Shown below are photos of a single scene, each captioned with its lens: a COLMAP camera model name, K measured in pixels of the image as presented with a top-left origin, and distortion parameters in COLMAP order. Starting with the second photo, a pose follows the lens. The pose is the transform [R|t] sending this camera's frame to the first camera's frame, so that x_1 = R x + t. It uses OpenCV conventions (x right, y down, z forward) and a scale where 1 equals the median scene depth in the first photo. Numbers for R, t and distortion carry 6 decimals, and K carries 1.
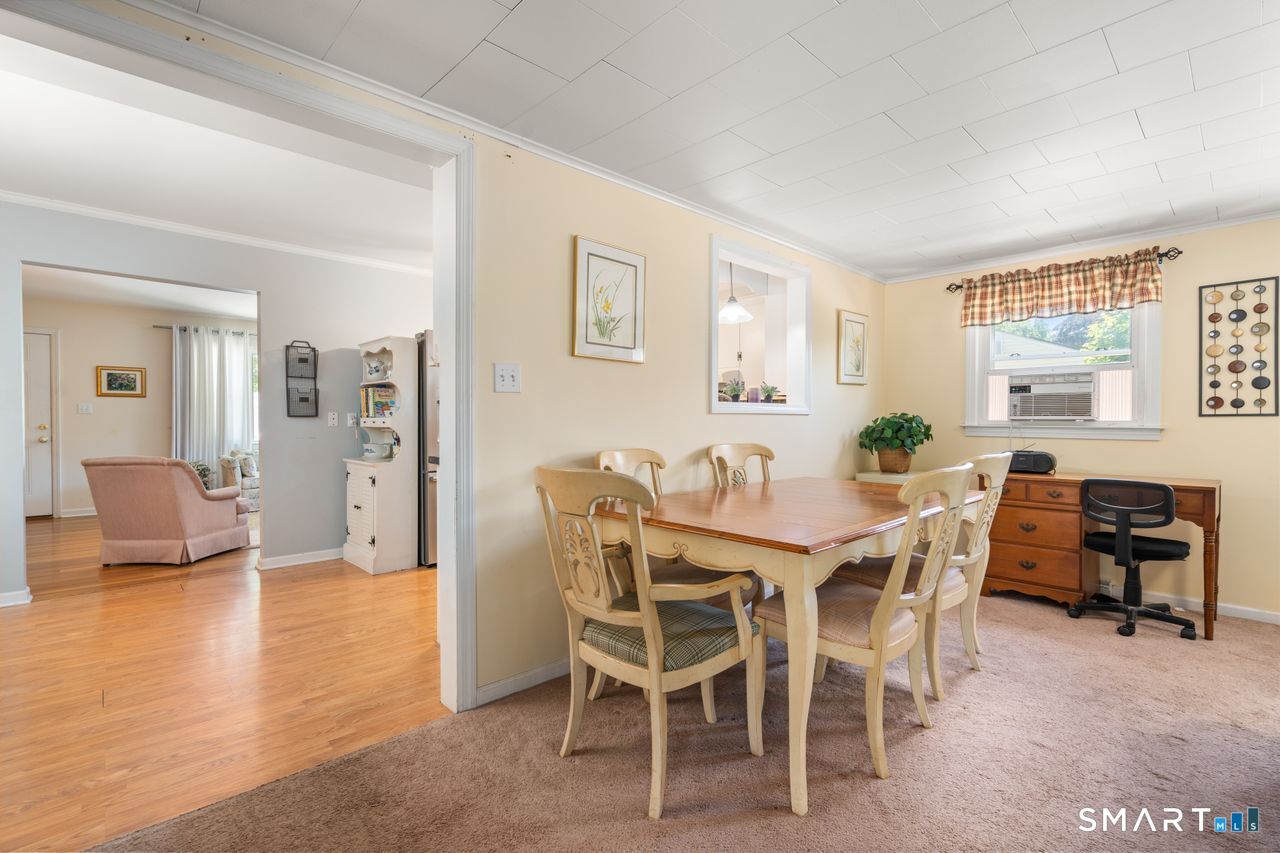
lens RADIAL K [[575.9, 0, 640.8], [0, 575.9, 426.9], [0, 0, 1]] dist [-0.003100, 0.000838]
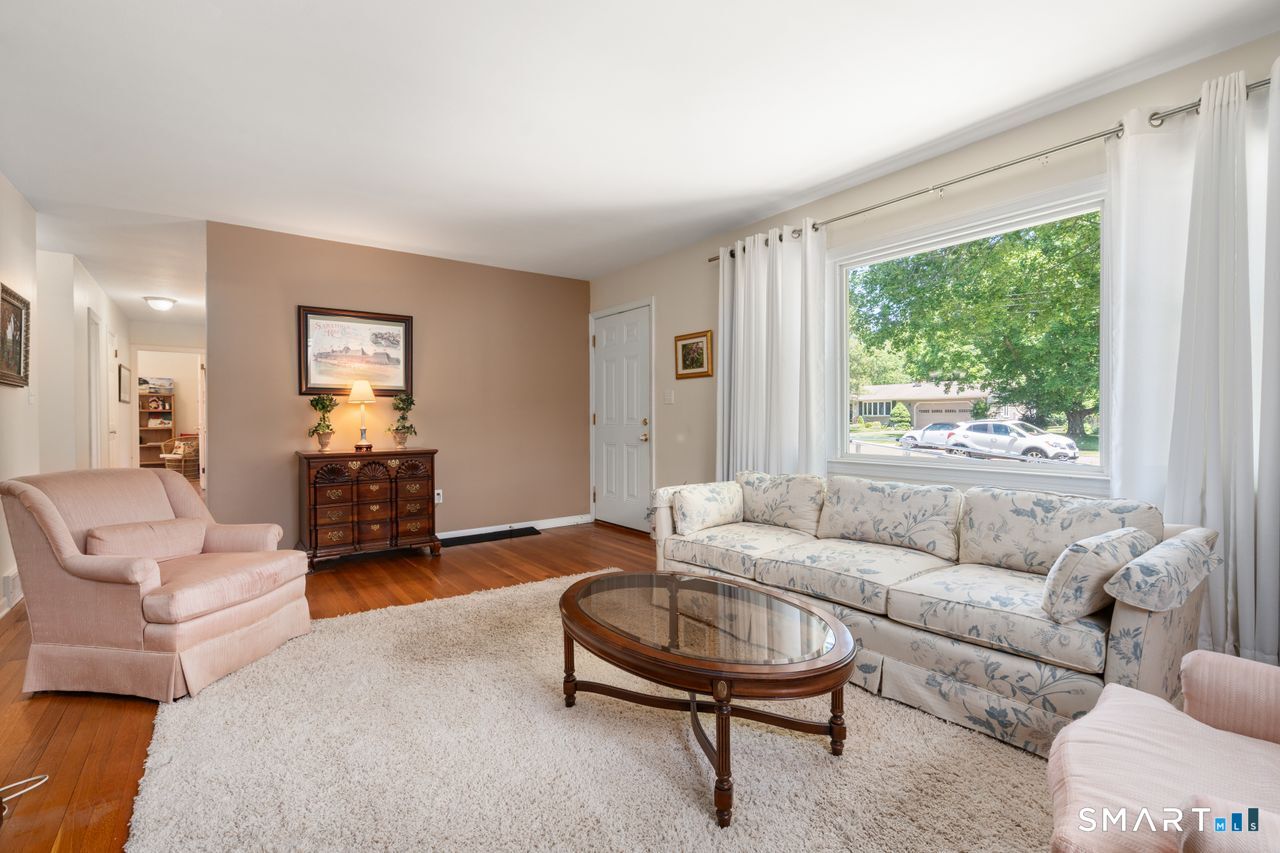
lens RADIAL K [[602.2, 0, 640.0], [0, 602.2, 426.5], [0, 0, 1]] dist [0.001606, 0.000478]
pose [[-0.111901, 0.017196, -0.993571, -0.375644], [0.002571, 0.999852, 0.017016, -0.013891], [0.993716, -0.000650, -0.111929, 2.004166]]
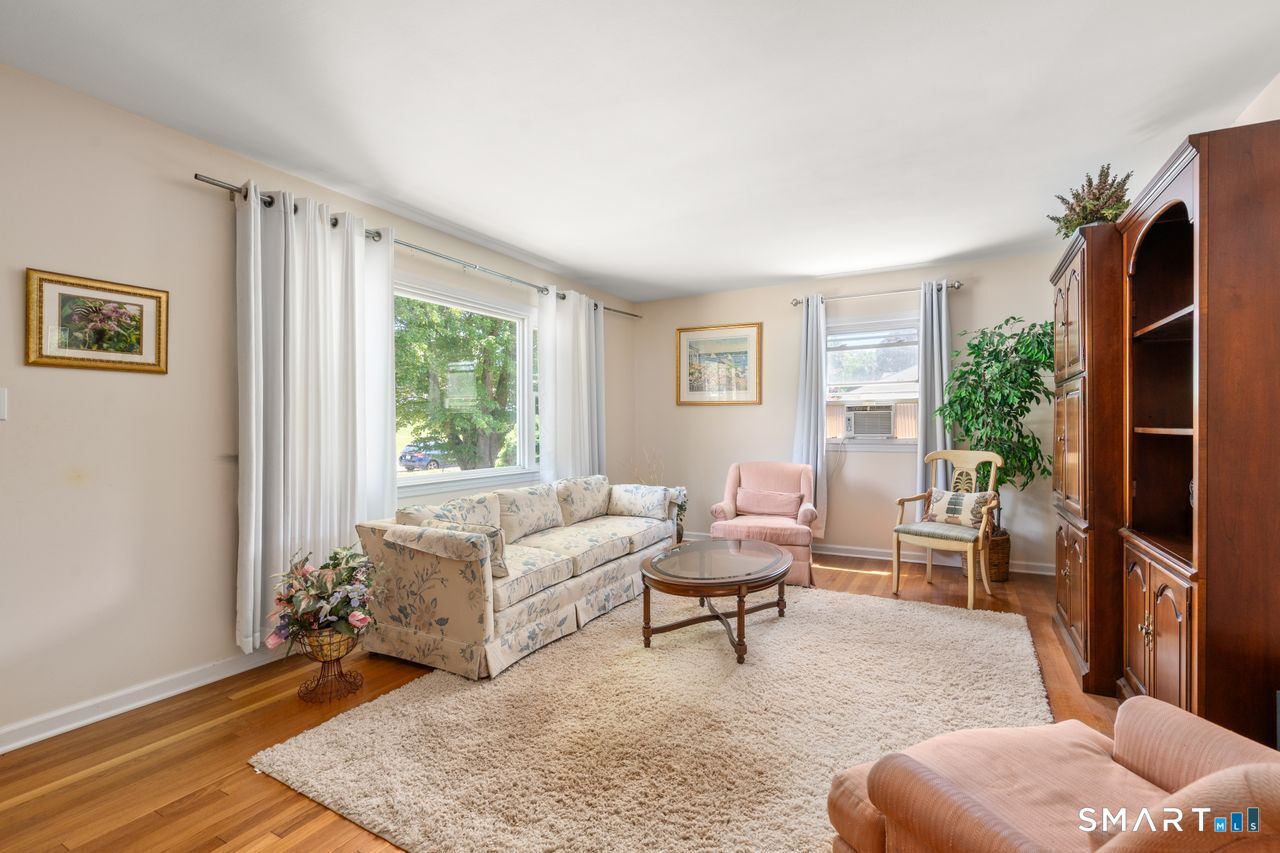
lens RADIAL K [[575.9, 0, 640.8], [0, 575.9, 426.9], [0, 0, 1]] dist [-0.003100, 0.000838]
pose [[0.949649, -0.001245, 0.313312, -1.397936], [0.003371, 0.999975, -0.006243, -0.030930], [-0.313297, 0.006985, 0.949630, 1.148194]]
